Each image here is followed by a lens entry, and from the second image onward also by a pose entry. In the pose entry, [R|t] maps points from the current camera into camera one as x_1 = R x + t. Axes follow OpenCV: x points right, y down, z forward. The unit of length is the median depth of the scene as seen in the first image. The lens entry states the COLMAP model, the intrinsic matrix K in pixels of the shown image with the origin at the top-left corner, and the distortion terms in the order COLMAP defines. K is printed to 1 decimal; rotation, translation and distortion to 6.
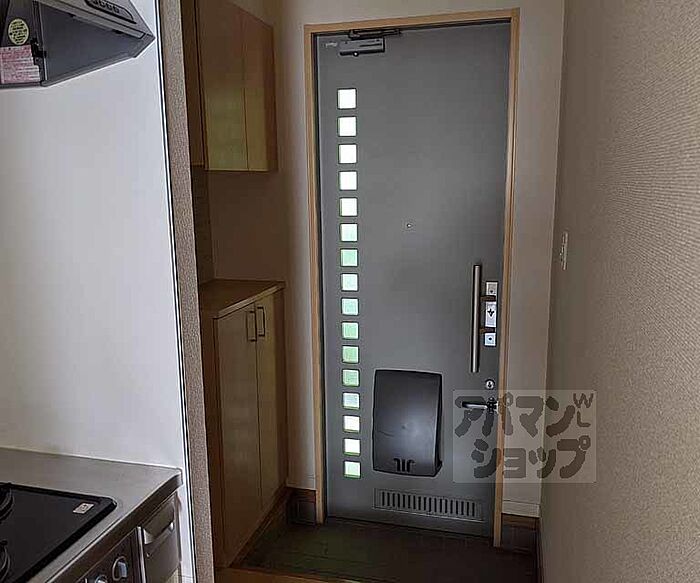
lens RADIAL K [[619.0, 0, 350.0], [0, 619.0, 291.5], [0, 0, 1]] dist [0.069554, 0.000084]
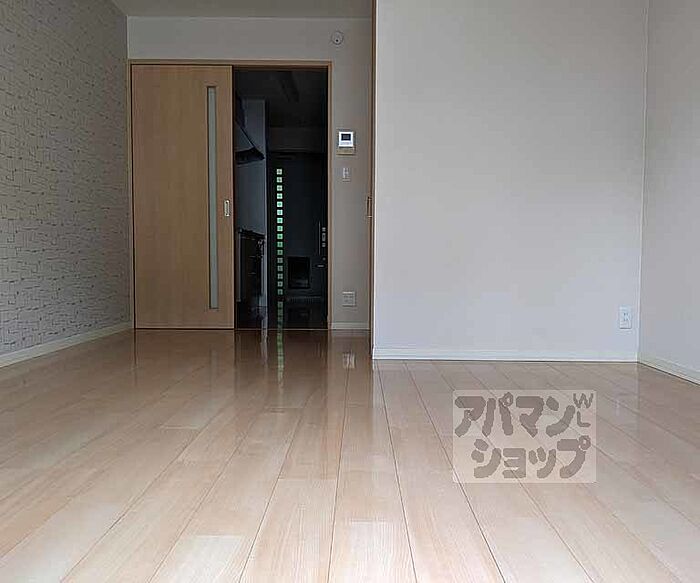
lens RADIAL K [[628.9, 0, 352.7], [0, 628.9, 302.4], [0, 0, 1]] dist [0.010562, 0.004718]
pose [[0.969448, -0.002477, 0.245285, -0.441520], [0.032403, 0.992479, -0.118045, 0.773779], [-0.243148, 0.122386, 0.962237, -2.187692]]
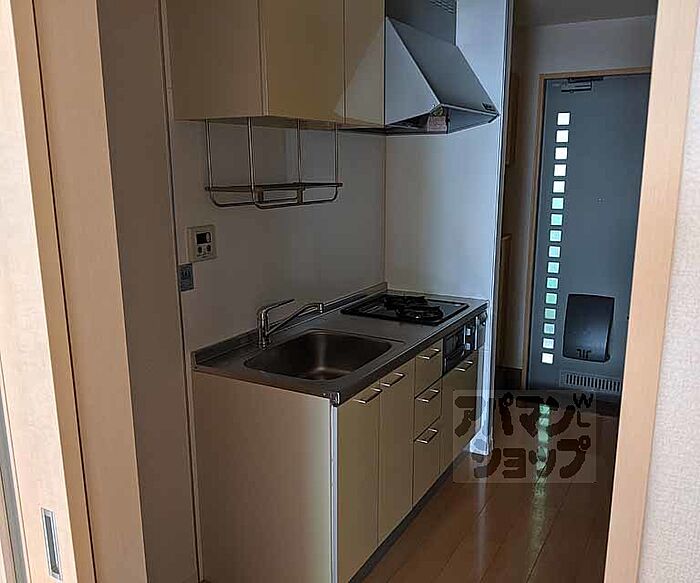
lens RADIAL K [[628.9, 0, 352.7], [0, 628.9, 302.4], [0, 0, 1]] dist [0.010562, 0.004718]
pose [[0.966834, 0.065941, -0.246746, -0.095900], [-0.055468, 0.997249, 0.049167, 0.106351], [0.249309, -0.033850, 0.967832, -0.693743]]
